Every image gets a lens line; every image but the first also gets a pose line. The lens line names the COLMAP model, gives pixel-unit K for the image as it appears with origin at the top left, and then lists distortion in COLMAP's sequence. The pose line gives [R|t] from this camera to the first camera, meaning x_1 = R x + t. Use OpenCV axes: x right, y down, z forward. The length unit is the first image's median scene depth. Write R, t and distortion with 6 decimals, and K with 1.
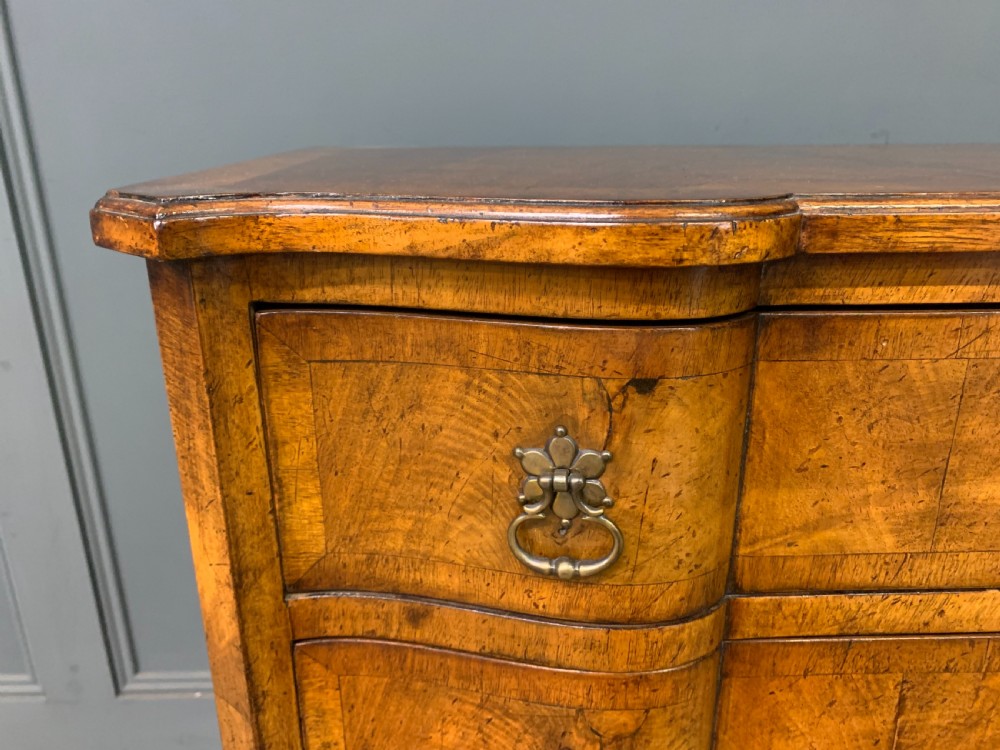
lens RADIAL K [[757.2, 0, 499.4], [0, 757.2, 380.8], [0, 0, 1]] dist [0.008569, 0.000522]
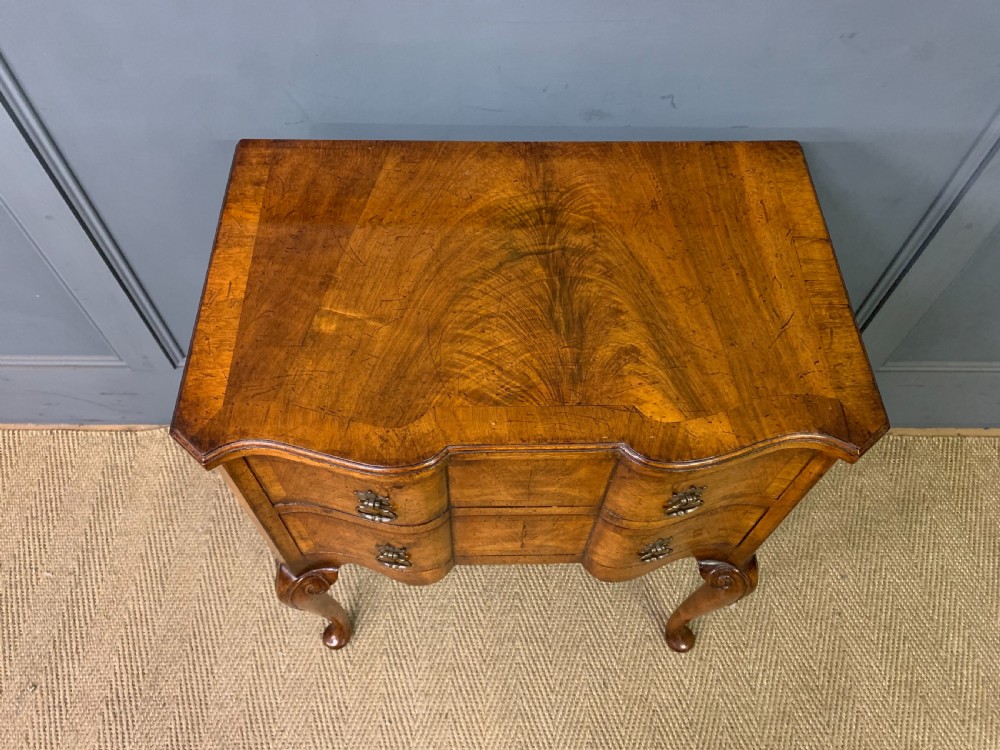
lens RADIAL K [[750.1, 0, 502.1], [0, 750.1, 364.3], [0, 0, 1]] dist [0.010118, 0.000388]
pose [[0.999398, 0.022698, 0.026226, 0.431048], [-0.034125, 0.778733, 0.626426, -1.810857], [-0.006204, -0.626945, 0.779039, -0.703435]]
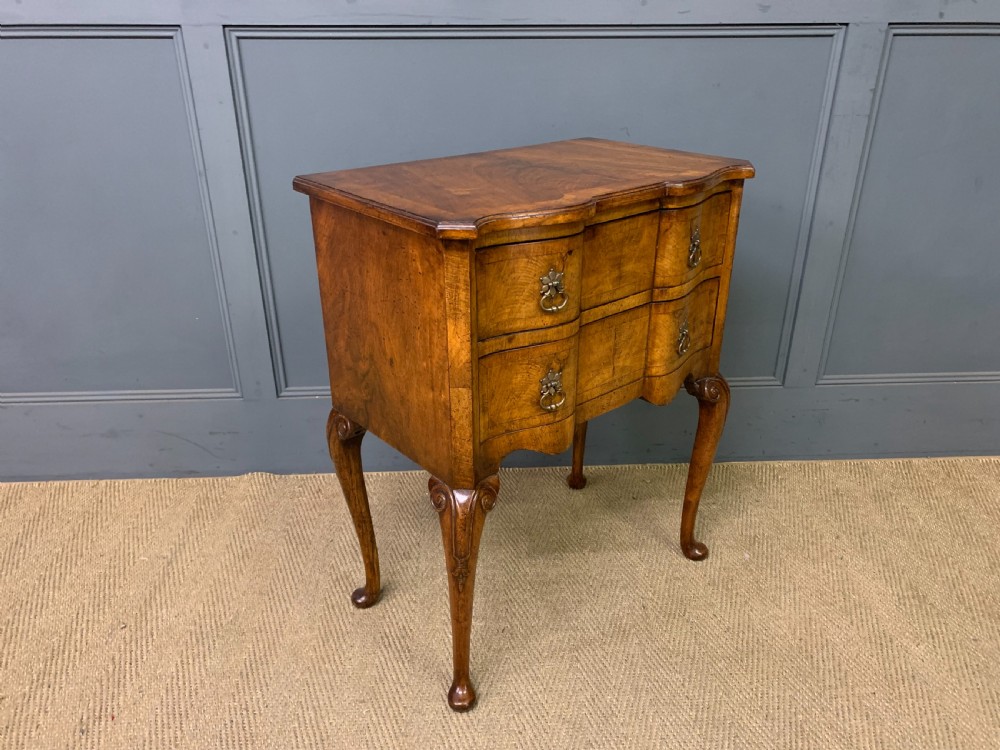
lens RADIAL K [[736.6, 0, 499.9], [0, 736.6, 379.0], [0, 0, 1]] dist [0.008354, -0.001946]
pose [[0.999373, -0.004537, 0.035118, 0.096479], [0.000184, 0.992408, 0.122991, 0.342699], [-0.035409, -0.122908, 0.991786, -2.971677]]
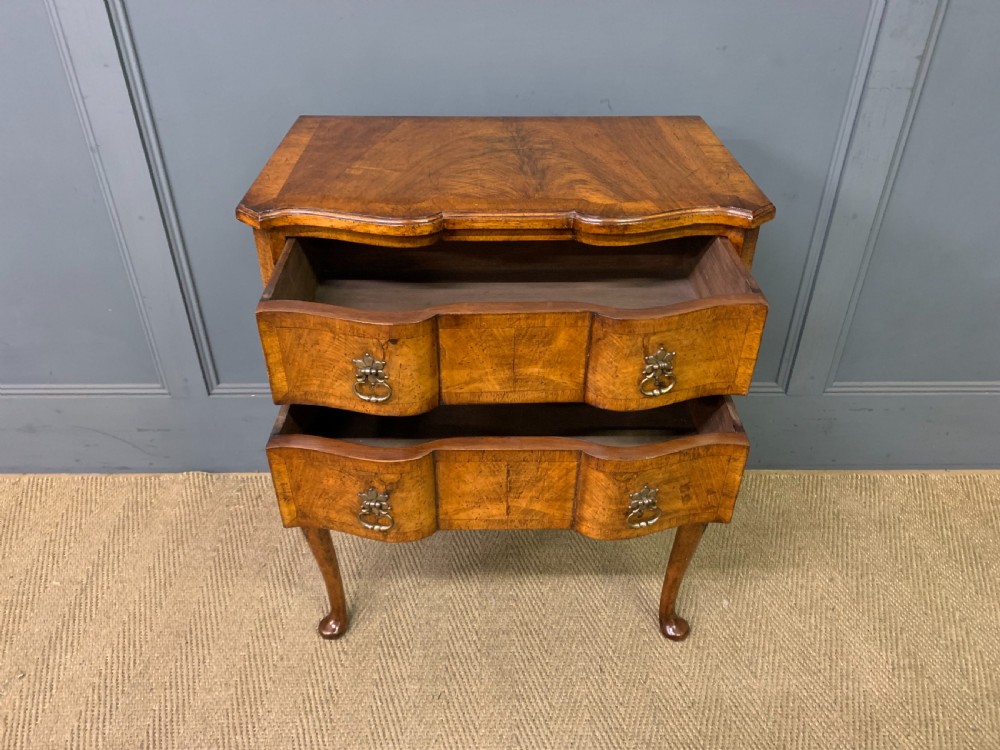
lens RADIAL K [[742.6, 0, 502.4], [0, 742.6, 365.1], [0, 0, 1]] dist [0.006744, 0.004252]
pose [[0.999844, 0.015099, 0.009157, 0.555988], [-0.016948, 0.966103, 0.257600, -0.389178], [-0.004957, -0.257715, 0.966208, -2.130387]]
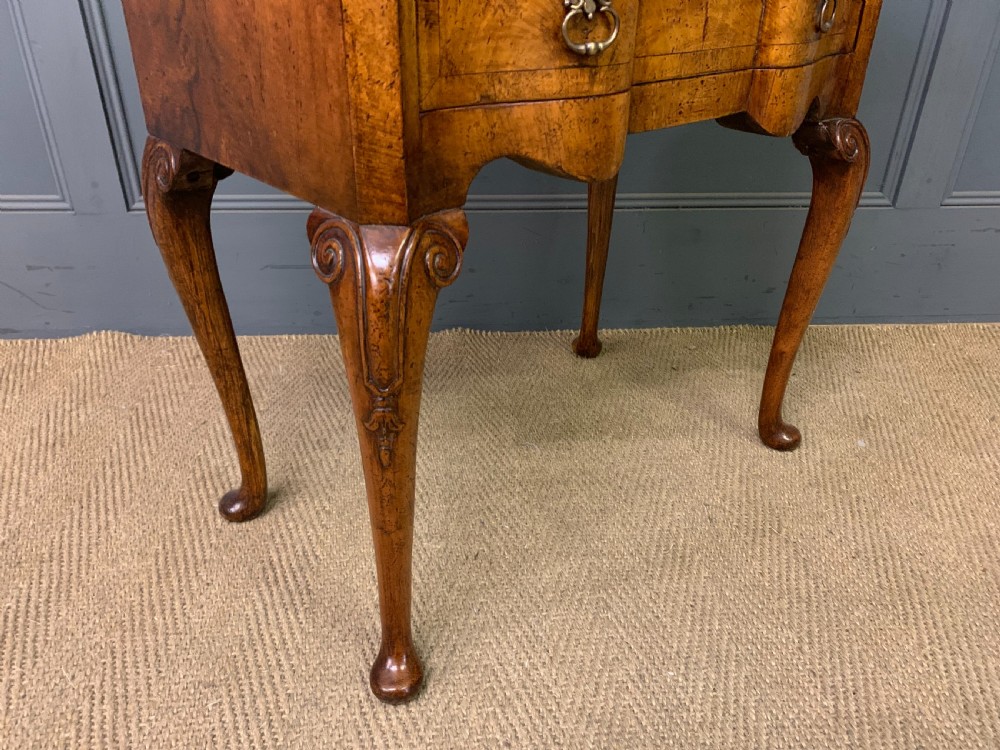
lens RADIAL K [[749.7, 0, 499.0], [0, 749.7, 371.3], [0, 0, 1]] dist [0.002570, 0.009032]
pose [[0.997791, -0.002059, 0.066407, 0.175635], [-0.010170, 0.983007, 0.183286, 1.304701], [-0.065656, -0.183556, 0.980814, -1.150123]]
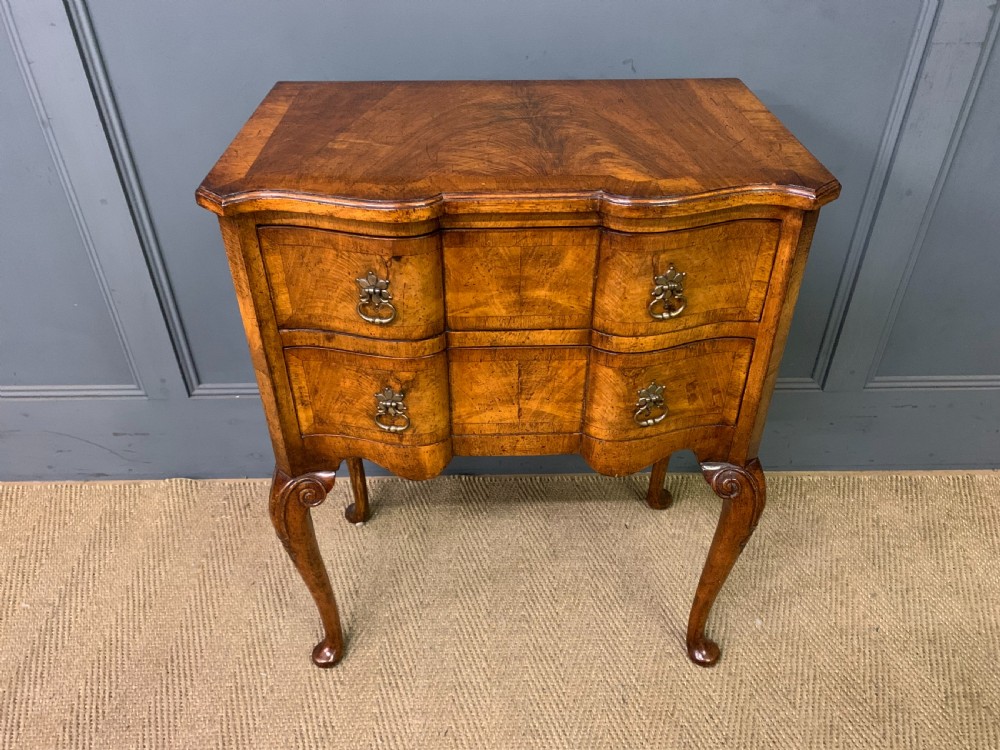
lens RADIAL K [[744.1, 0, 503.7], [0, 744.1, 378.6], [0, 0, 1]] dist [0.009281, 0.000288]
pose [[0.999950, 0.006717, 0.007435, 0.523045], [-0.008645, 0.953472, 0.301357, -0.371835], [-0.005065, -0.301406, 0.953482, -1.650289]]
